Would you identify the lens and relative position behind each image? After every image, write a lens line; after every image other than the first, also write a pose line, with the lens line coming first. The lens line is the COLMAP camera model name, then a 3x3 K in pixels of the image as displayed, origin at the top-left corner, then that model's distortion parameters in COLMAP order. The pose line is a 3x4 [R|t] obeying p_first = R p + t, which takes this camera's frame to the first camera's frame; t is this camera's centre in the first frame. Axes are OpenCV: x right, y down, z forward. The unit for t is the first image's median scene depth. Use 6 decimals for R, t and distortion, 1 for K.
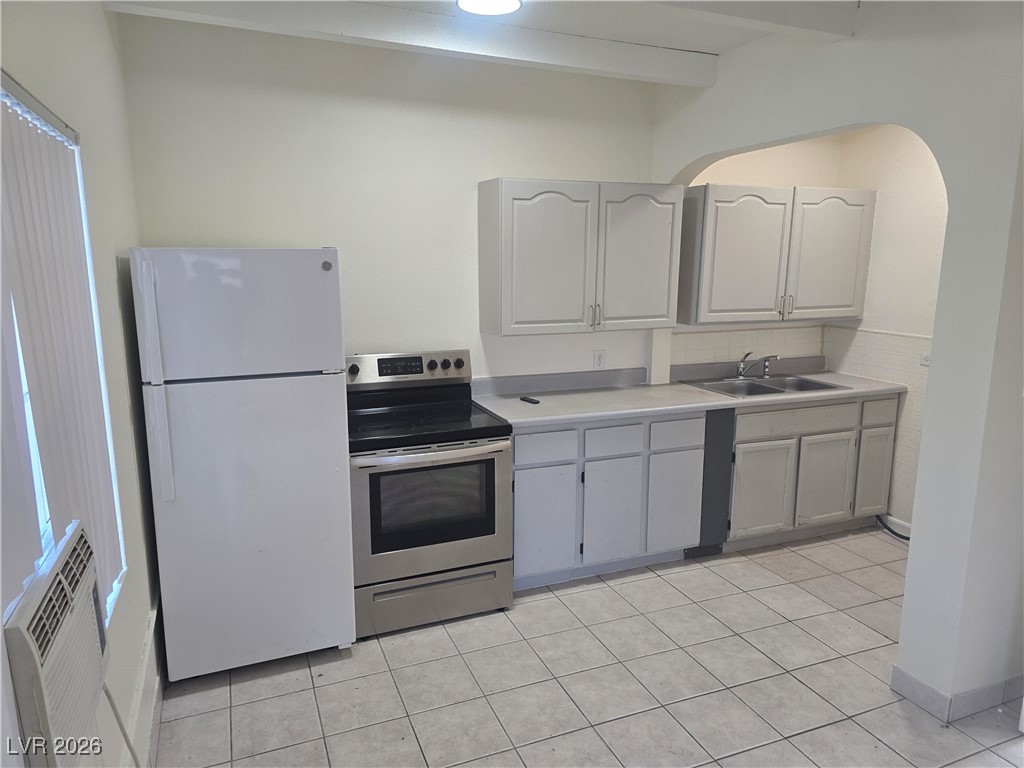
lens RADIAL K [[691.8, 0, 506.8], [0, 691.8, 380.3], [0, 0, 1]] dist [0.053313, -0.035616]
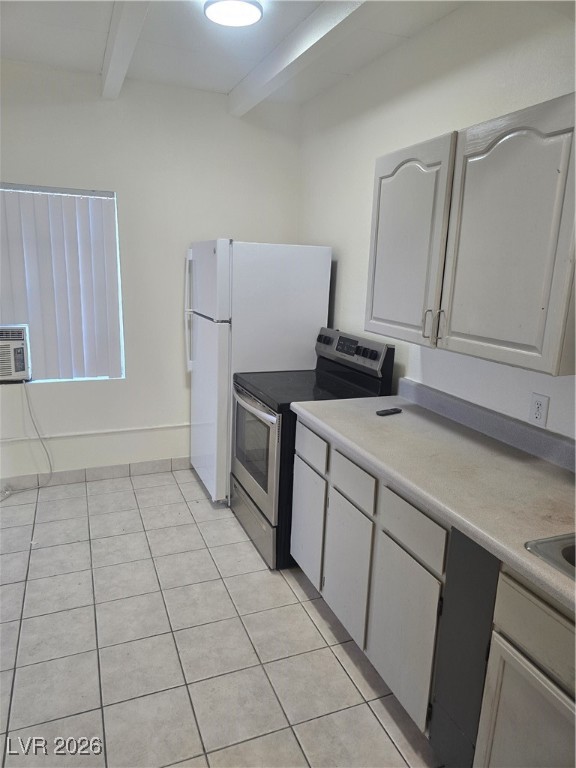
lens RADIAL K [[518.9, 0, 282.8], [0, 518.9, 380.0], [0, 0, 1]] dist [0.053313, -0.035616]
pose [[-0.011438, 0.213914, -0.976786, 0.720434], [-0.208817, 0.954801, 0.211545, -0.129761], [0.977888, 0.206389, 0.033748, 0.904366]]
